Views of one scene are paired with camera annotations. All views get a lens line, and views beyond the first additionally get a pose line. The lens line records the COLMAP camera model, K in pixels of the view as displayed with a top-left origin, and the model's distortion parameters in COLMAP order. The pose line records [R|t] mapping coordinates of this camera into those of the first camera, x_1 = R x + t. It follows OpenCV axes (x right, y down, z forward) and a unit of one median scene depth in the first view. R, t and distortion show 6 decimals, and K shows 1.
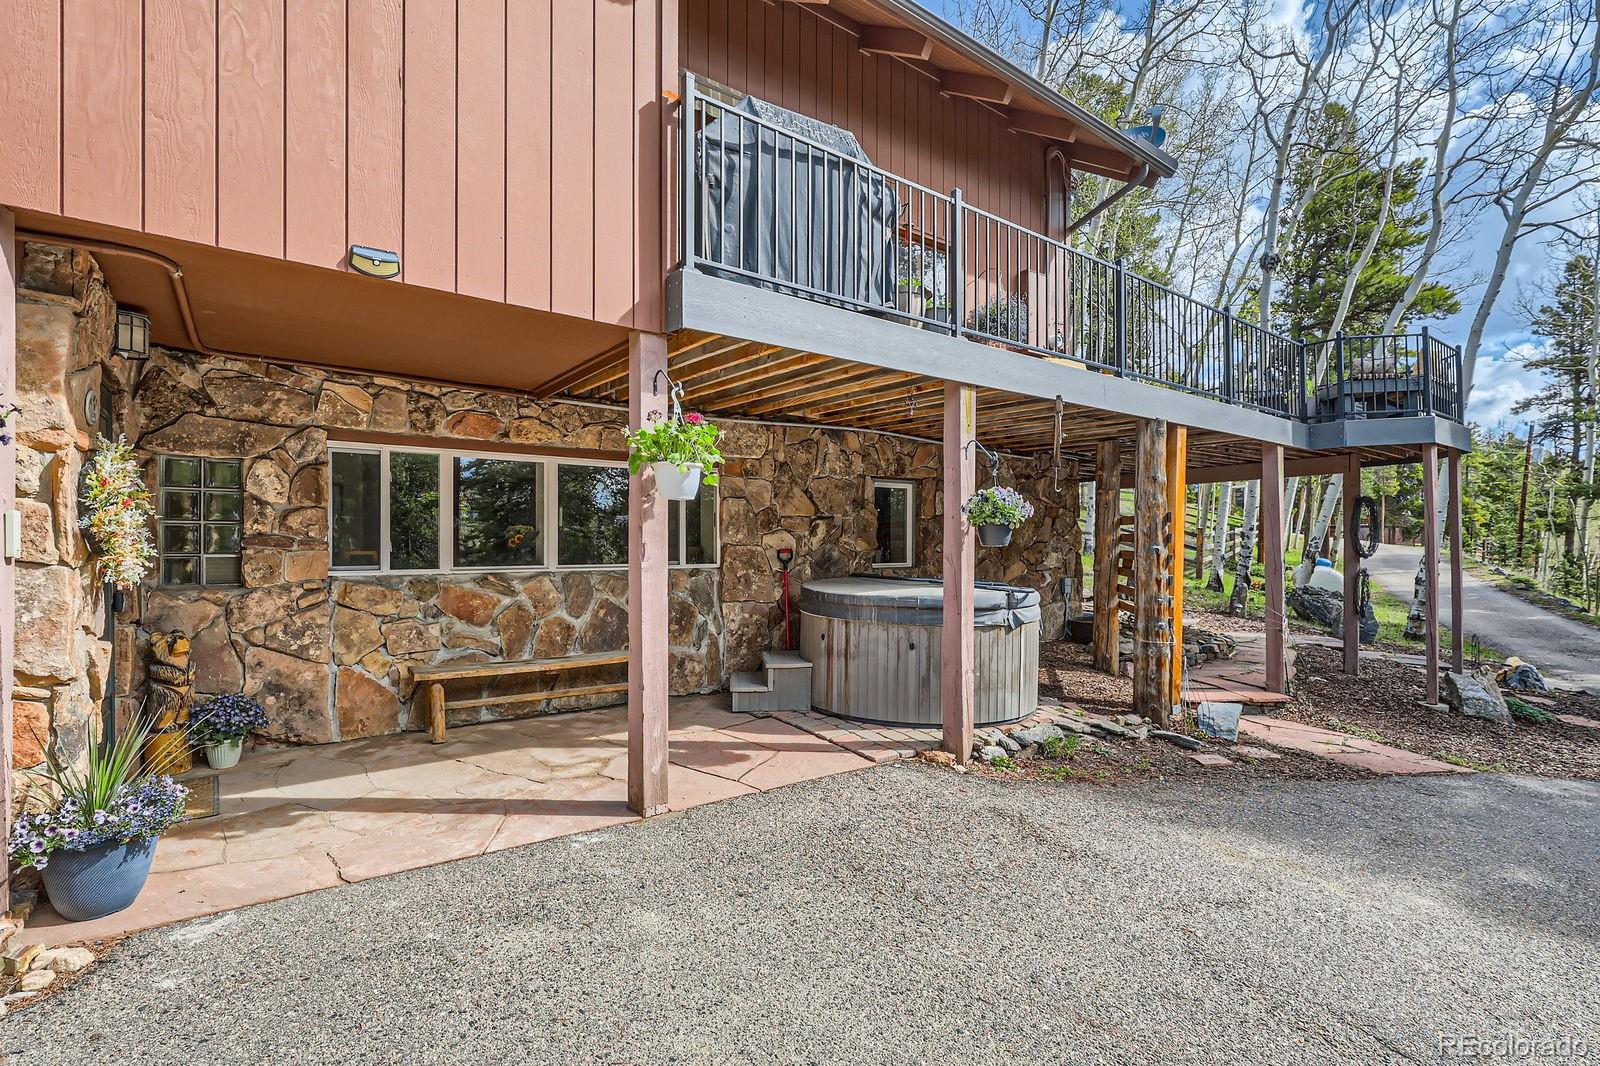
lens RADIAL K [[738.0, 0, 802.6], [0, 738.0, 530.6], [0, 0, 1]] dist [-0.000451, -0.000223]
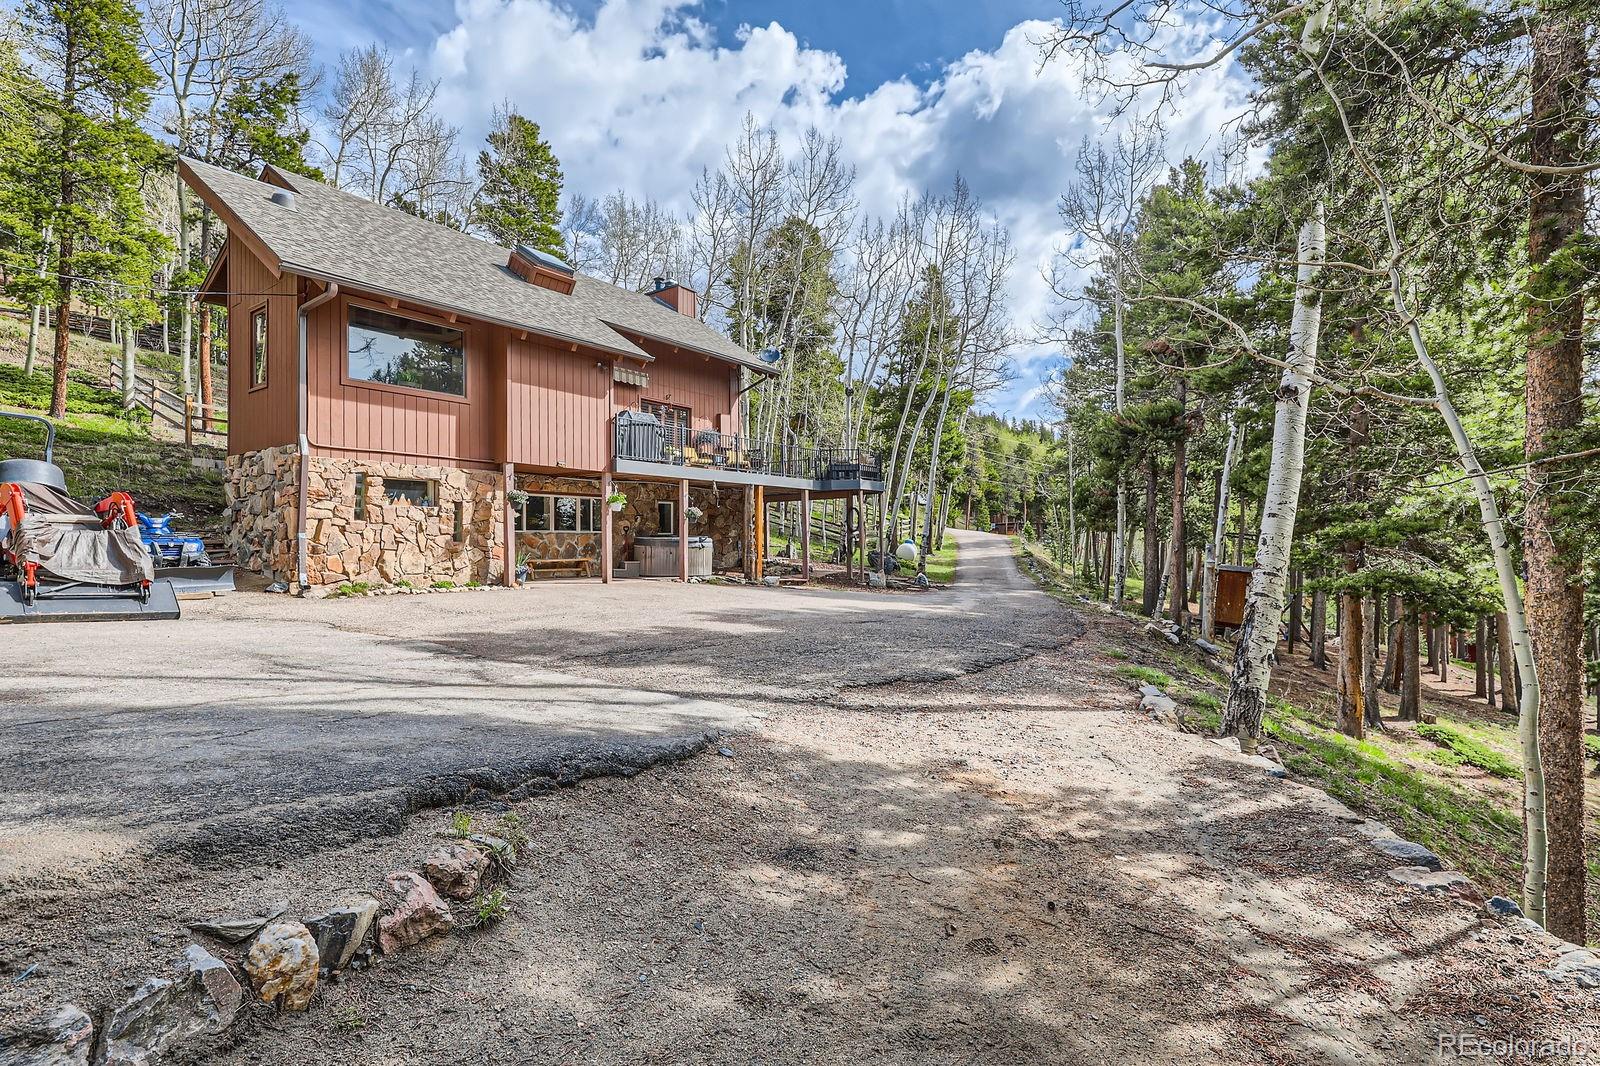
lens RADIAL K [[738.0, 0, 802.5], [0, 738.0, 528.2], [0, 0, 1]] dist [-0.000451, -0.000223]
pose [[0.954289, -0.000336, 0.298886, -0.277145], [-0.000963, 0.999991, 0.004197, 0.025605], [-0.298884, -0.004293, 0.954280, -2.331055]]
